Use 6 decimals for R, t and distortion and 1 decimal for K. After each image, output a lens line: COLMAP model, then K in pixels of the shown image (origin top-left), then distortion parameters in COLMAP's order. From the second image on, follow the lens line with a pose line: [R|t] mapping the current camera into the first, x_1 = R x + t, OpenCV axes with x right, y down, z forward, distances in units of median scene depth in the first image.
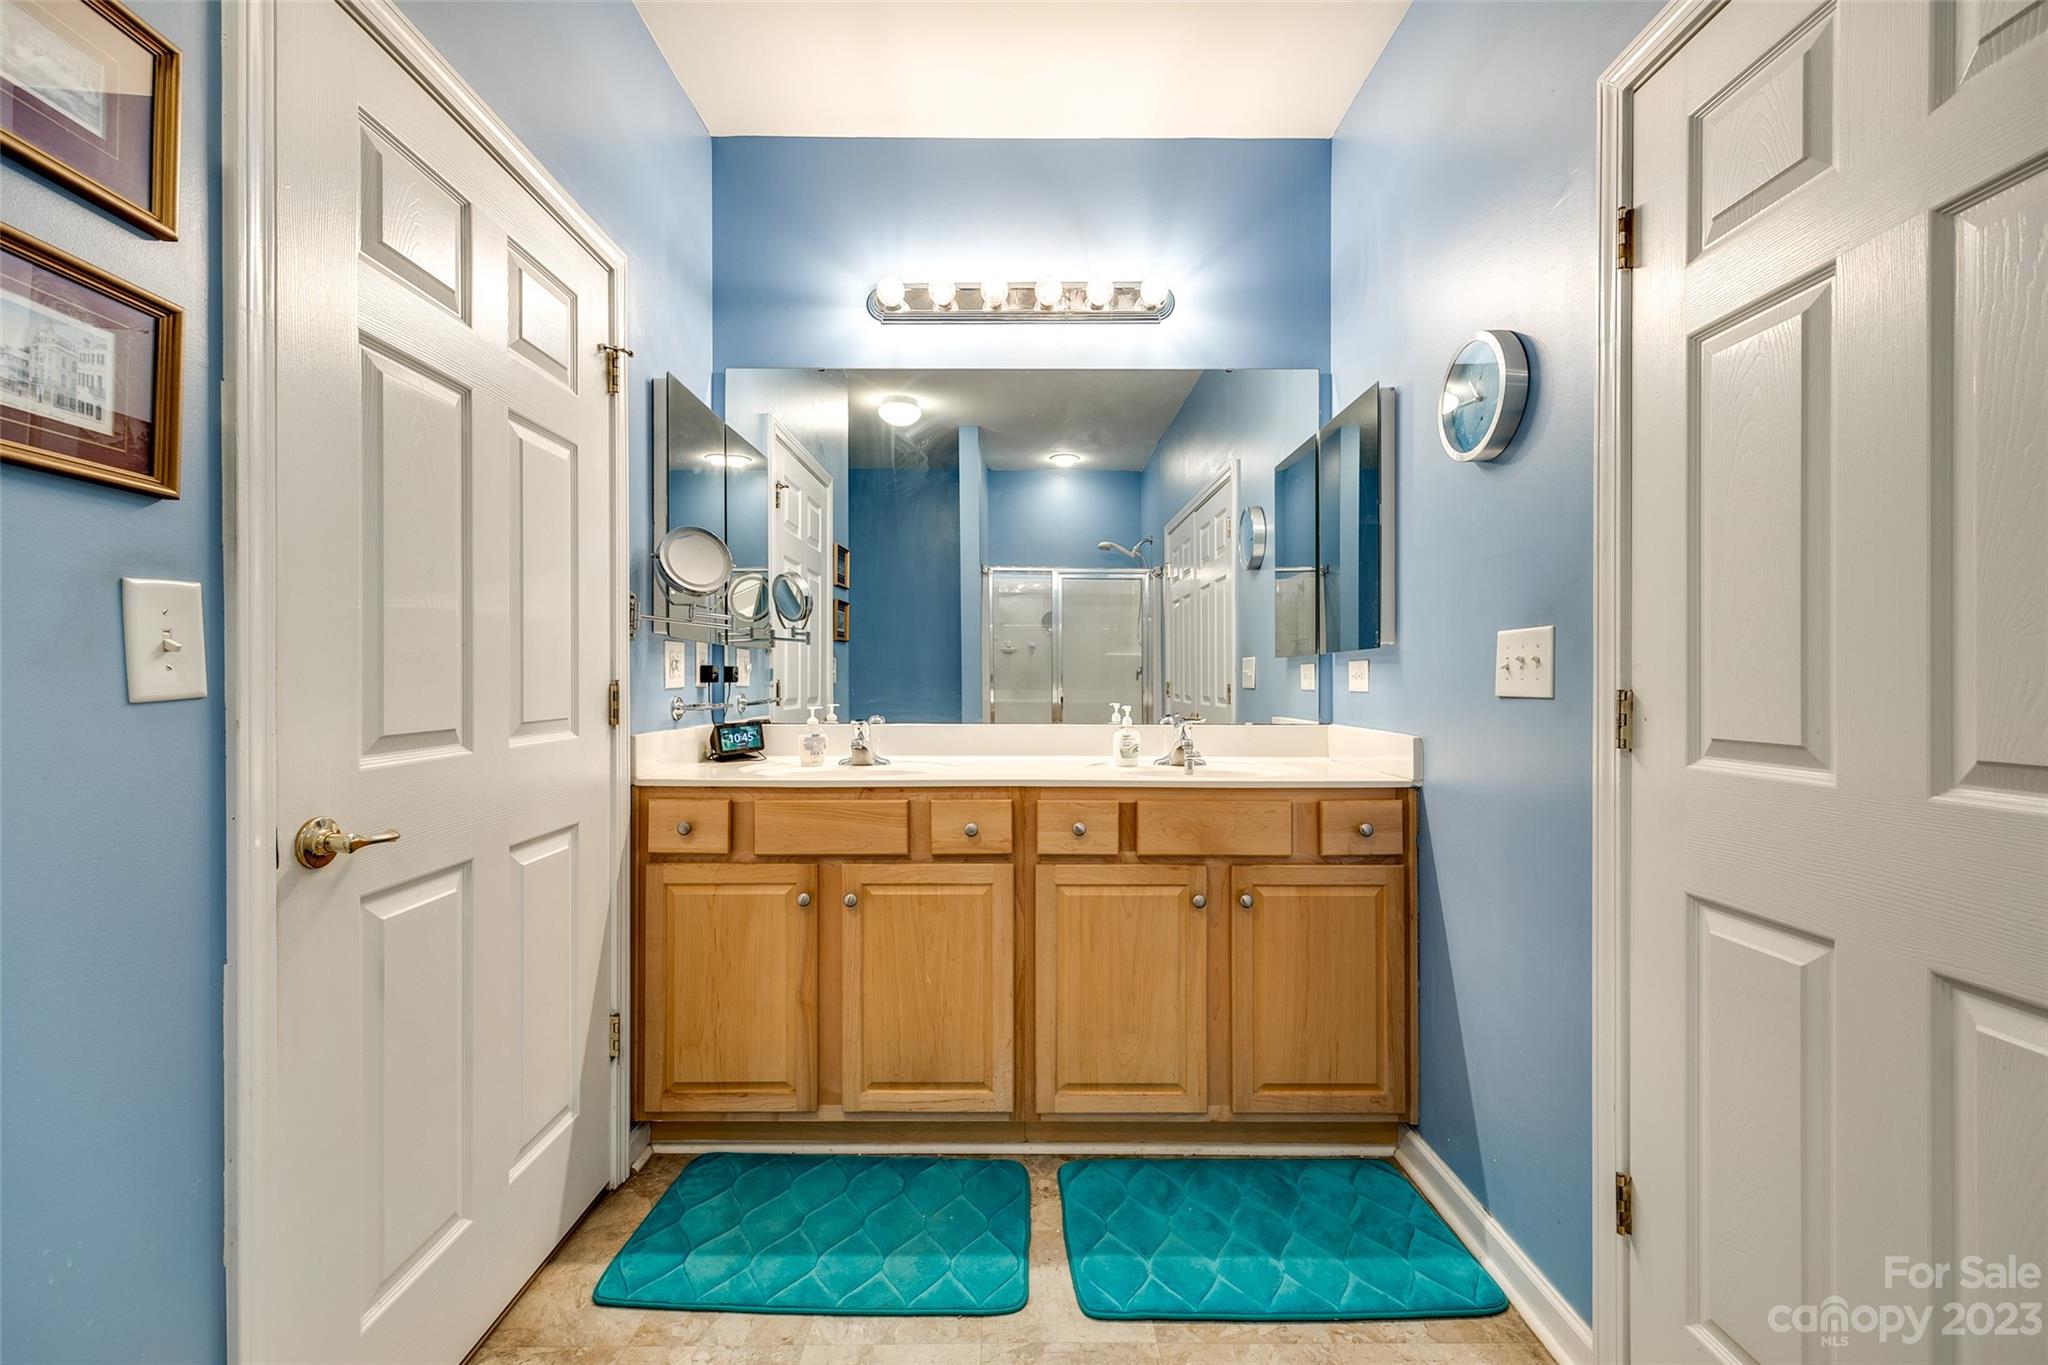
lens RADIAL K [[839.4, 0, 1024.0], [0, 839.4, 682.5], [0, 0, 1]] dist [-0.002301, -0.000386]
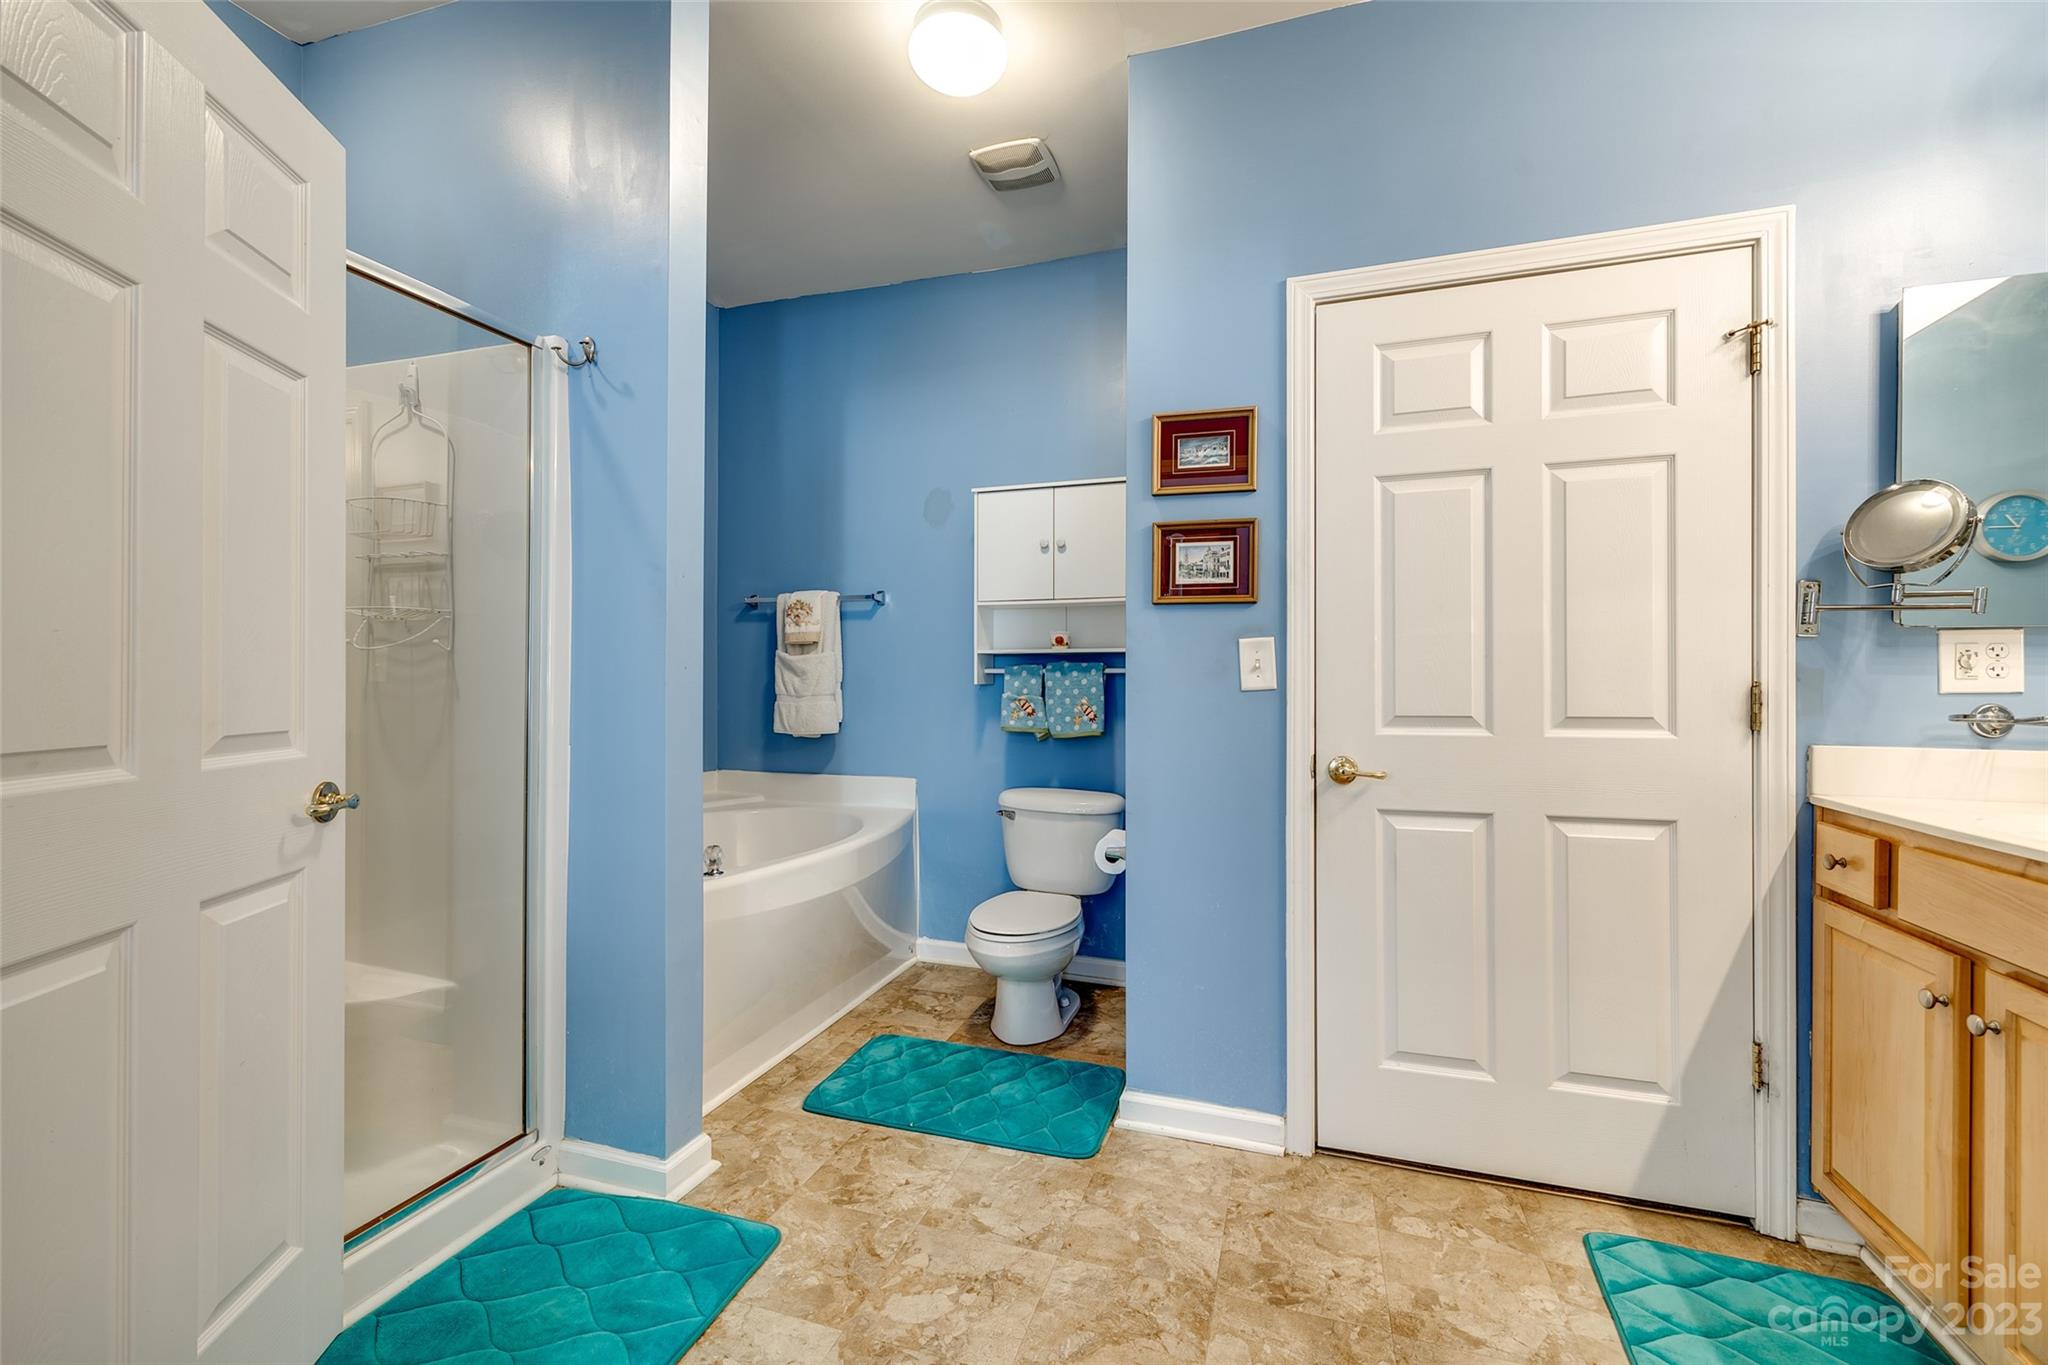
lens RADIAL K [[839.4, 0, 1024.0], [0, 839.4, 682.5], [0, 0, 1]] dist [-0.002301, -0.000386]
pose [[-0.304929, 0.010618, -0.952316, 0.910097], [-0.002835, 0.999923, 0.012057, -0.016925], [0.952371, 0.006376, -0.304875, 0.724703]]
